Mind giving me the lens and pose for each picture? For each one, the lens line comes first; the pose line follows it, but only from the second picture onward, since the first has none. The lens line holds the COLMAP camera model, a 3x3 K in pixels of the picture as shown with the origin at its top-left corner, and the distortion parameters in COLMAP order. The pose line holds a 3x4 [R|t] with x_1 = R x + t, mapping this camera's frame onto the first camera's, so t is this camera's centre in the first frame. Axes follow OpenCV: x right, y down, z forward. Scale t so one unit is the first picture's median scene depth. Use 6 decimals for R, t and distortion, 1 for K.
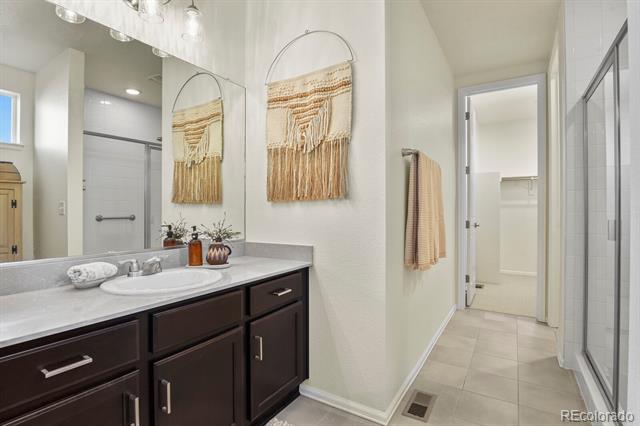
lens RADIAL K [[312.4, 0, 320.7], [0, 312.4, 211.3], [0, 0, 1]] dist [-0.017168, -0.001967]
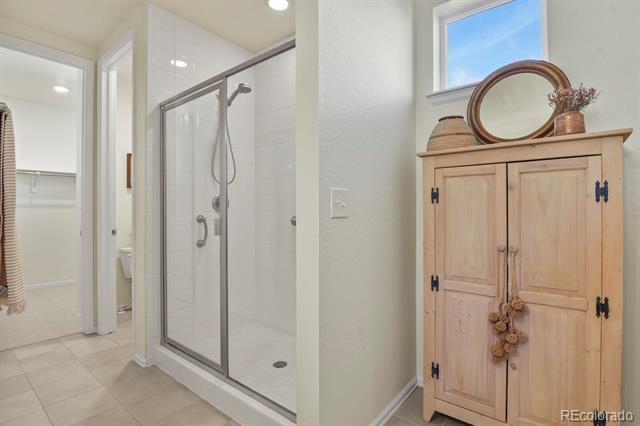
lens RADIAL K [[312.4, 0, 320.6], [0, 312.4, 211.2], [0, 0, 1]] dist [-0.017168, -0.001967]
pose [[0.113459, -0.003164, 0.993538, -0.116464], [0.004761, 0.999985, 0.002640, -0.001941], [-0.993531, 0.004430, 0.113472, 0.239611]]
